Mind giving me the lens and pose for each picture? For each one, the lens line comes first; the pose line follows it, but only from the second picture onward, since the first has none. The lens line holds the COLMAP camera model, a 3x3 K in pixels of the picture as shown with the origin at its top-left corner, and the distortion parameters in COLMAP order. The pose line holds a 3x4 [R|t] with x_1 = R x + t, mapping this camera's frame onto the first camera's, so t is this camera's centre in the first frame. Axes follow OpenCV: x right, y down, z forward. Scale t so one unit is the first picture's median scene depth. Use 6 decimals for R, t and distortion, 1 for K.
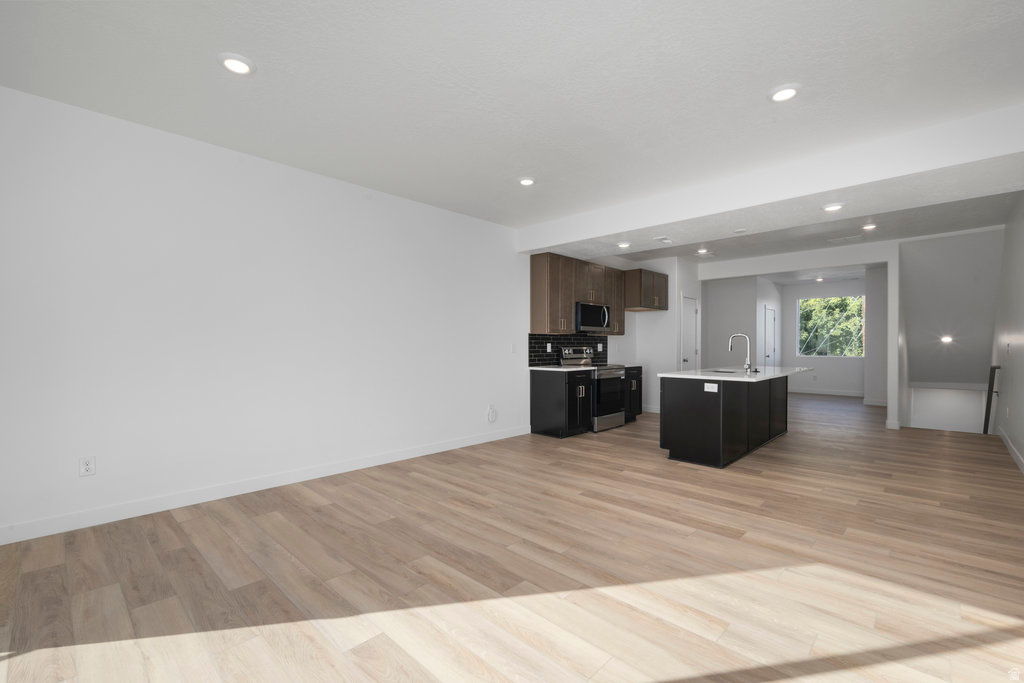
lens RADIAL K [[449.6, 0, 511.3], [0, 449.6, 342.5], [0, 0, 1]] dist [0.000666, -0.000012]
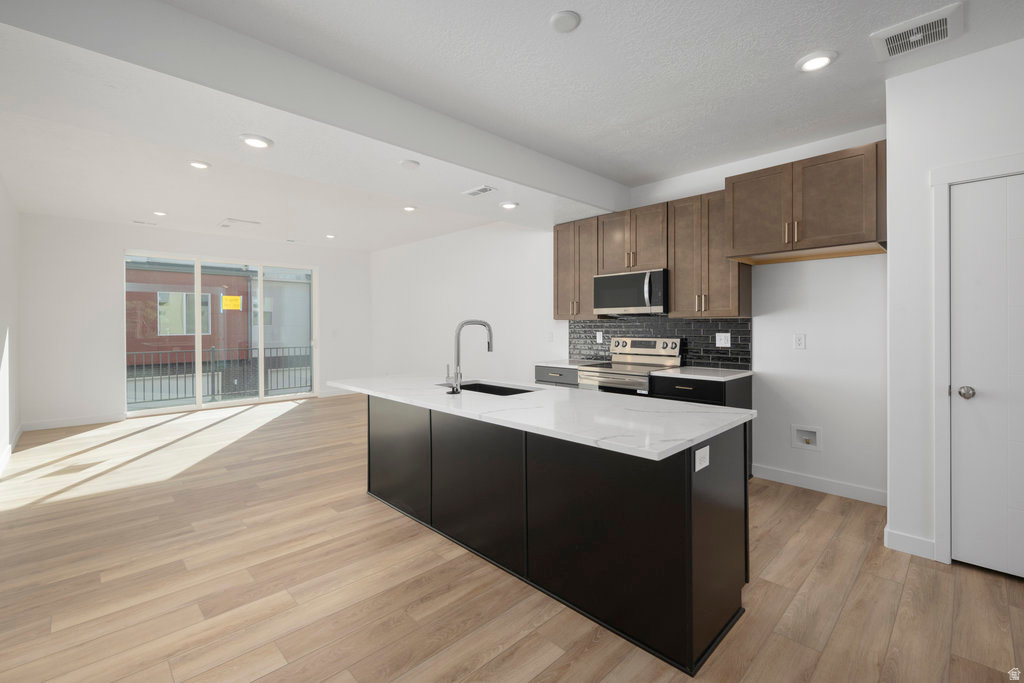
lens RADIAL K [[449.6, 0, 510.7], [0, 449.6, 332.7], [0, 0, 1]] dist [0.000666, -0.000012]
pose [[-0.036471, 0.015818, -0.999210, 1.457584], [0.004410, 0.999868, 0.015668, -0.016645], [0.999325, -0.003835, -0.036536, 1.497817]]
